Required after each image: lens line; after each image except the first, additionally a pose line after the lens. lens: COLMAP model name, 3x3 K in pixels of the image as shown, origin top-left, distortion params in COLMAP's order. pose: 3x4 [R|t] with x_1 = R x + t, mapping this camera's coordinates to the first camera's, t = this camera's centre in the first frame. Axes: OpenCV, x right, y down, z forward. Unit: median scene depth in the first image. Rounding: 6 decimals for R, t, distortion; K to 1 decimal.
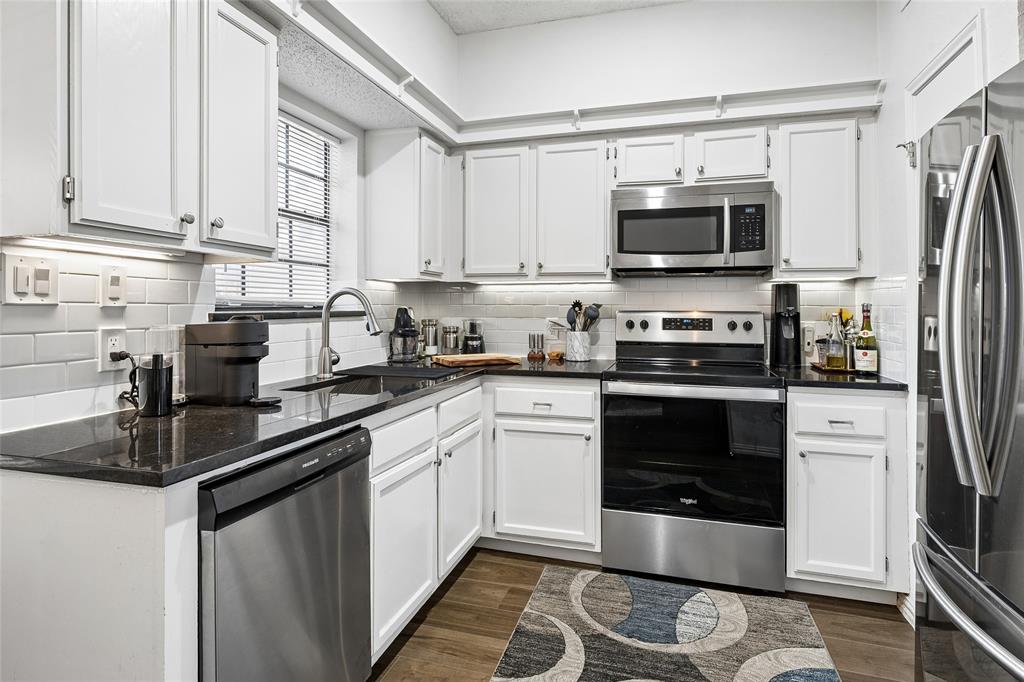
lens RADIAL K [[548.8, 0, 514.0], [0, 548.8, 314.7], [0, 0, 1]] dist [-0.000199, -0.000553]
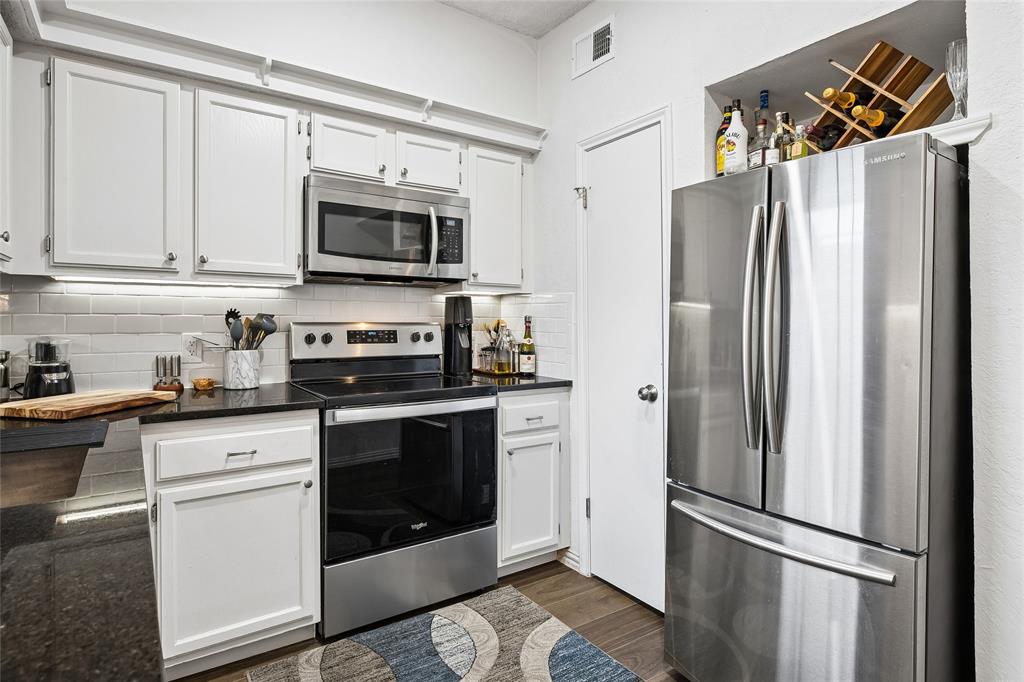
lens RADIAL K [[548.8, 0, 512.0], [0, 548.8, 330.4], [0, 0, 1]] dist [-0.000199, -0.000553]
pose [[0.622190, -0.017038, 0.782681, -0.289238], [0.007247, 0.999846, 0.016005, -0.007402], [-0.782833, -0.004286, 0.622217, 0.273439]]
